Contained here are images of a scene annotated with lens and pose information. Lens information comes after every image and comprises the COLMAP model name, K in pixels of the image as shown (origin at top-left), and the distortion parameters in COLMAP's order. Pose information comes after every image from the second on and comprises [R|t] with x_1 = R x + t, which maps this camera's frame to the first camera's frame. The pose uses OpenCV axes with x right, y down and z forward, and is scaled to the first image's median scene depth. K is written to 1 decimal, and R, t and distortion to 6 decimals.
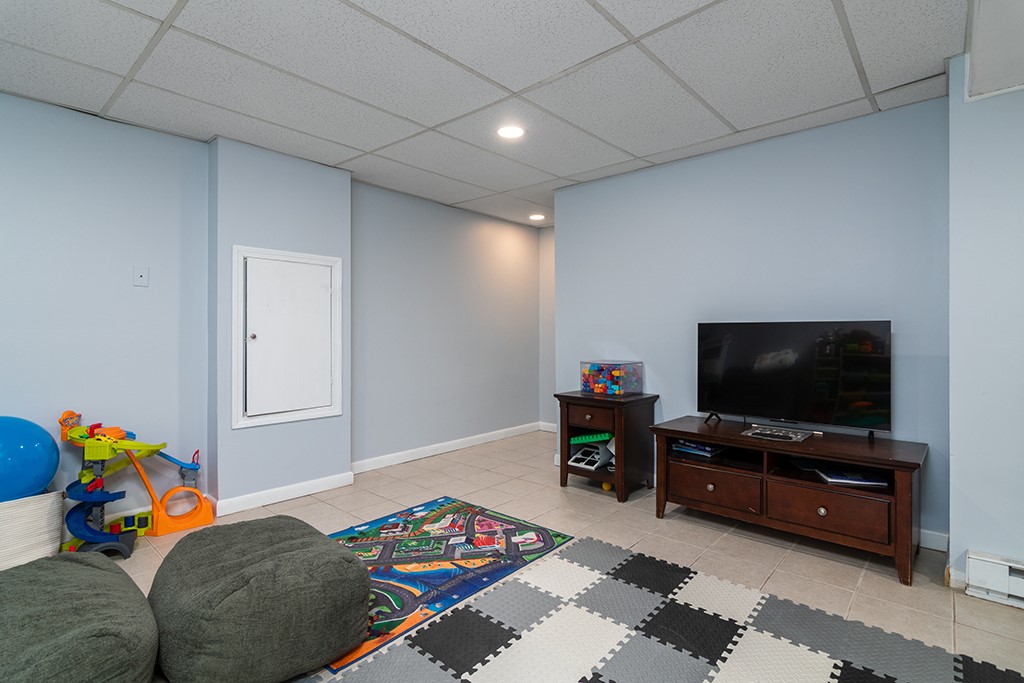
lens RADIAL K [[499.5, 0, 513.3], [0, 499.5, 336.9], [0, 0, 1]] dist [-0.002645, 0.000849]
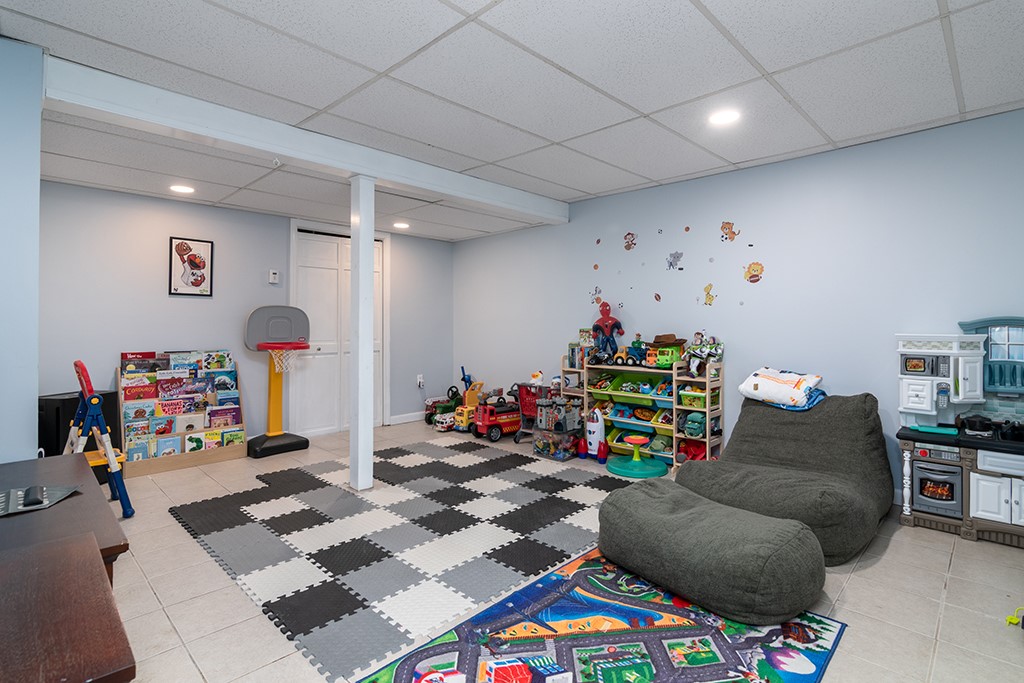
lens RADIAL K [[499.5, 0, 510.7], [0, 499.5, 333.2], [0, 0, 1]] dist [-0.002645, 0.000849]
pose [[-0.998733, -0.003808, 0.050178, -0.098990], [-0.002712, 0.999757, 0.021897, -0.012024], [-0.050249, 0.021733, -0.998500, 1.860831]]
